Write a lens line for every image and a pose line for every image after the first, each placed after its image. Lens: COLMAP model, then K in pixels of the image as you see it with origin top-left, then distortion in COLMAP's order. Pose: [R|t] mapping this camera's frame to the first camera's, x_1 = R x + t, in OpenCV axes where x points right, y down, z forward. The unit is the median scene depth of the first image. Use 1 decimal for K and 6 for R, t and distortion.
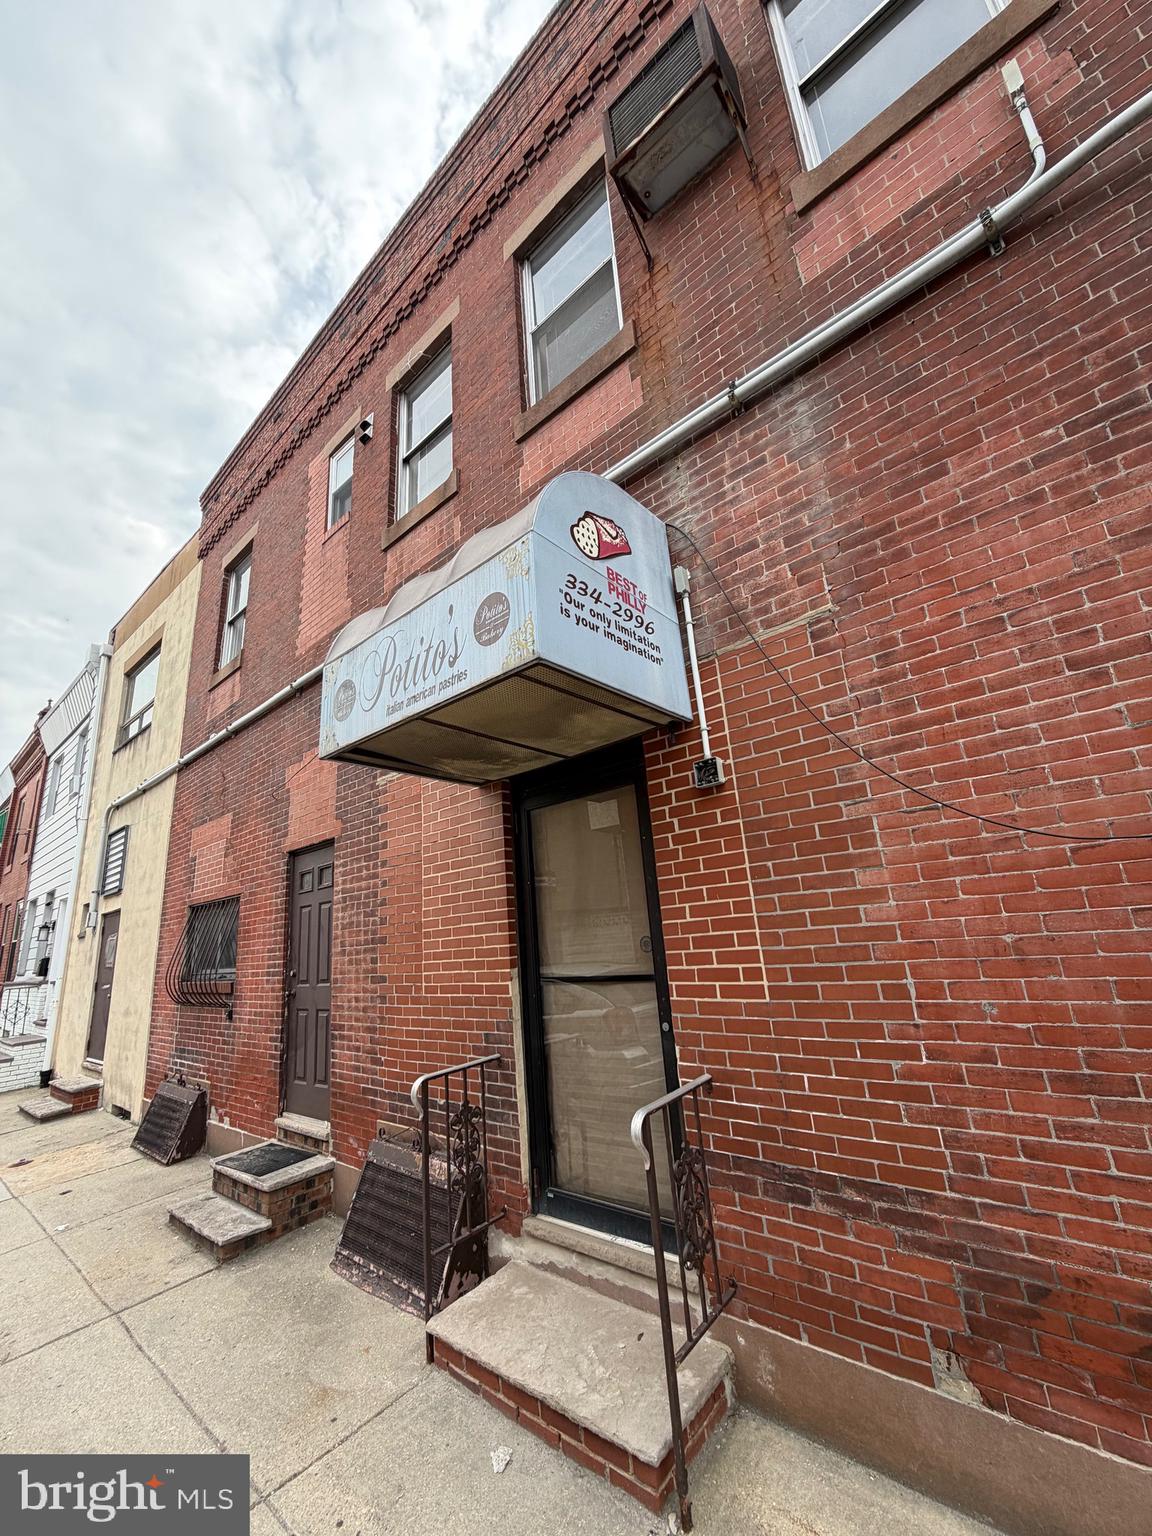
lens RADIAL K [[610.5, 0, 574.9], [0, 610.5, 763.9], [0, 0, 1]] dist [0.000504, -0.000396]
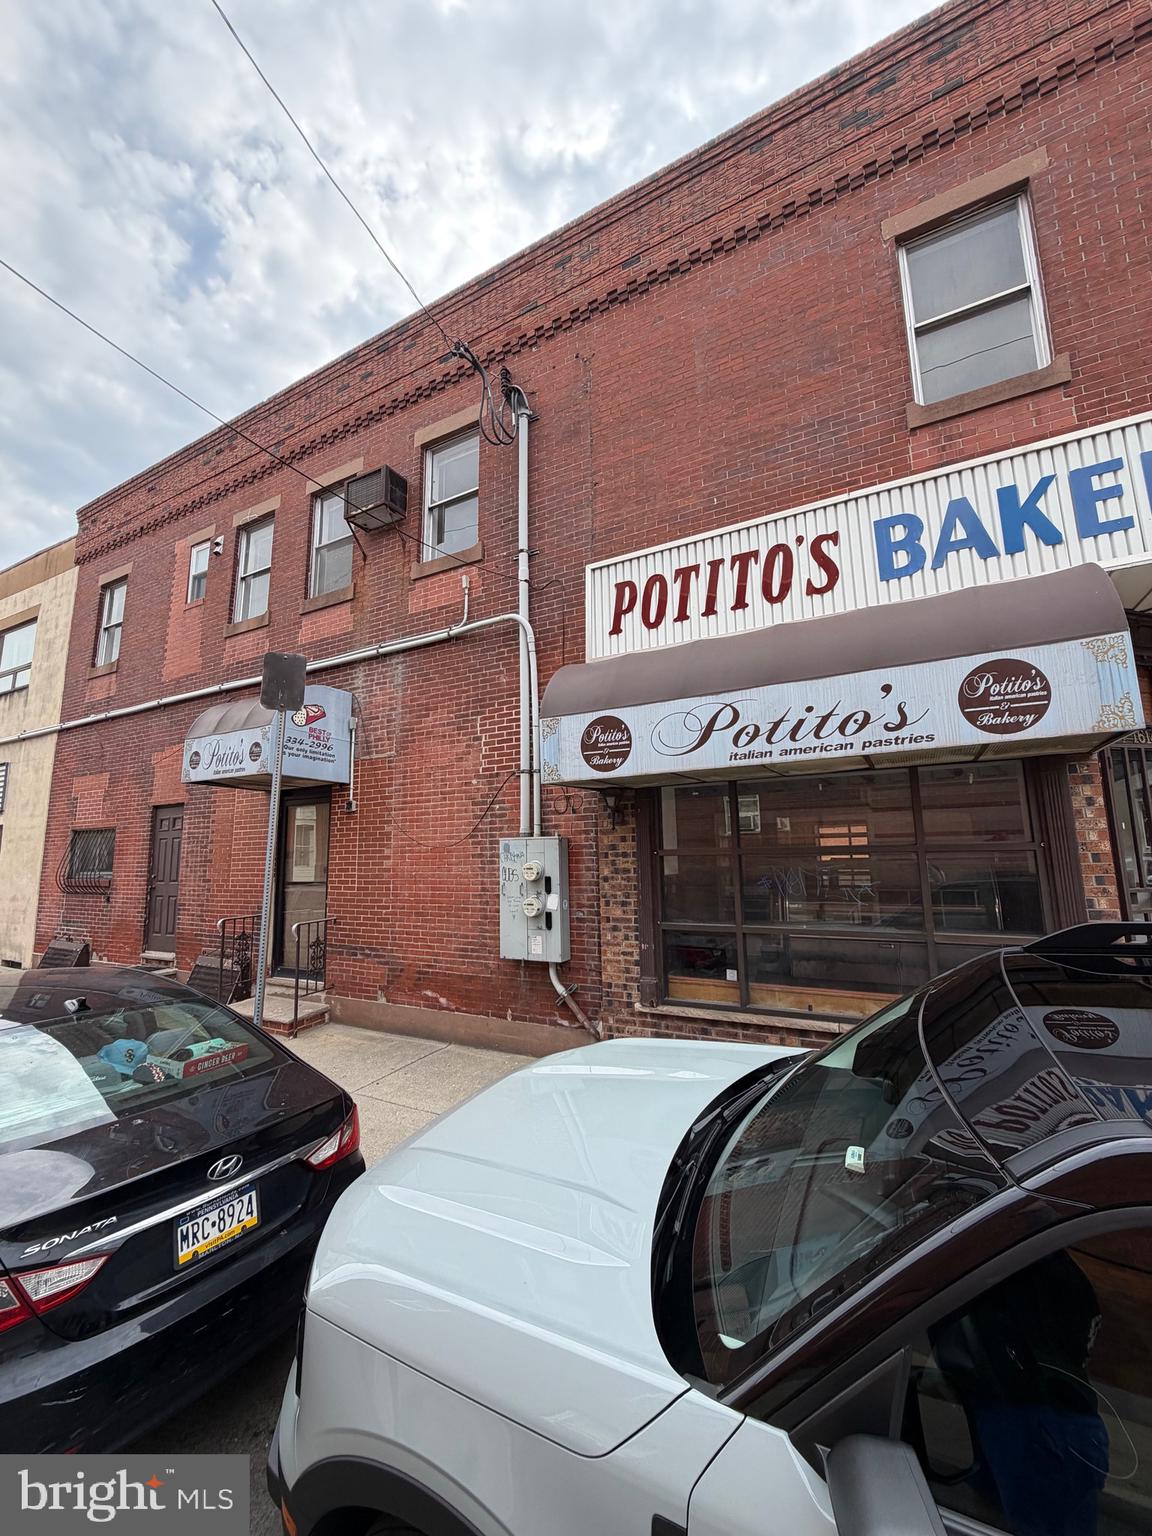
lens RADIAL K [[610.5, 0, 576.6], [0, 610.5, 764.1], [0, 0, 1]] dist [0.000504, -0.000396]
pose [[0.973632, 0.089335, 0.209906, 0.384846], [-0.111910, 0.988850, 0.098239, -0.337813], [-0.198789, -0.119139, 0.972774, -1.083063]]
